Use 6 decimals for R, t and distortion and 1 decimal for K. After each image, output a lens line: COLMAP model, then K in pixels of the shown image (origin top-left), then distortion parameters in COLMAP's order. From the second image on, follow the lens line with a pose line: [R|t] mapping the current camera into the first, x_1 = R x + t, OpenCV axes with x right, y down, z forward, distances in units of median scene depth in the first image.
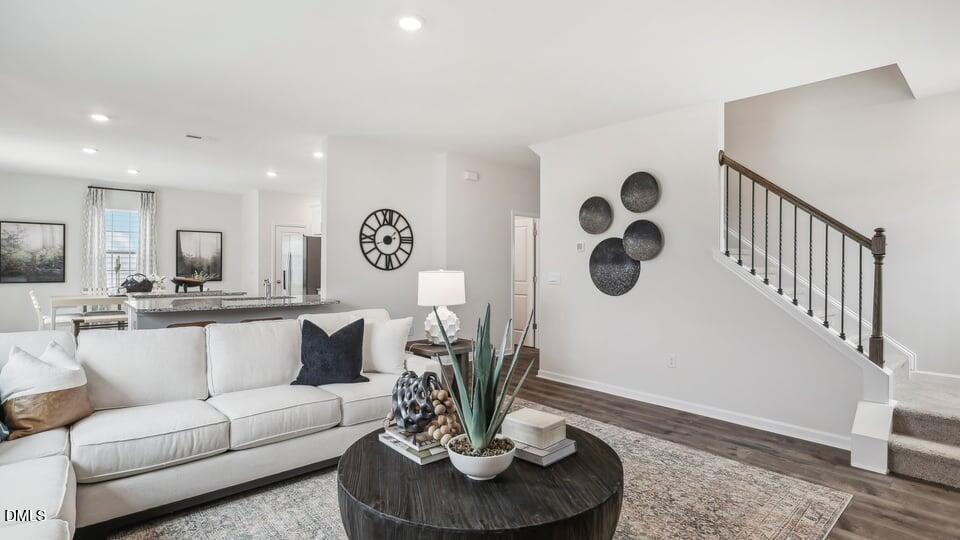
lens RADIAL K [[490.6, 0, 480.0], [0, 490.6, 270.0], [0, 0, 1]] dist [0.000379, -0.000083]
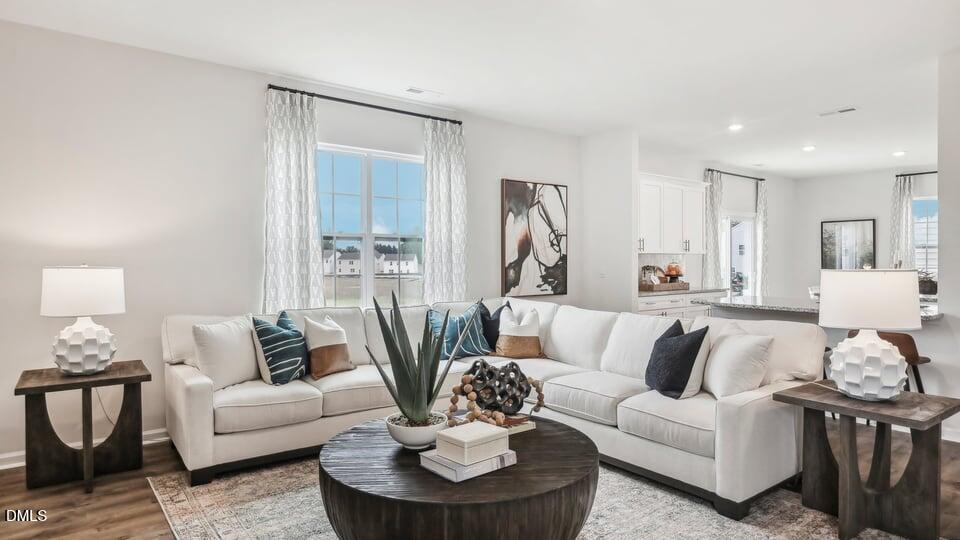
lens RADIAL K [[564.1, 0, 480.0], [0, 564.1, 270.0], [0, 0, 1]] dist [-0.001672, -0.000477]
pose [[-0.083447, 0.009051, -0.996471, 0.424656], [-0.006377, 0.999933, 0.009616, 0.000867], [0.996492, 0.007157, -0.083384, 0.426358]]
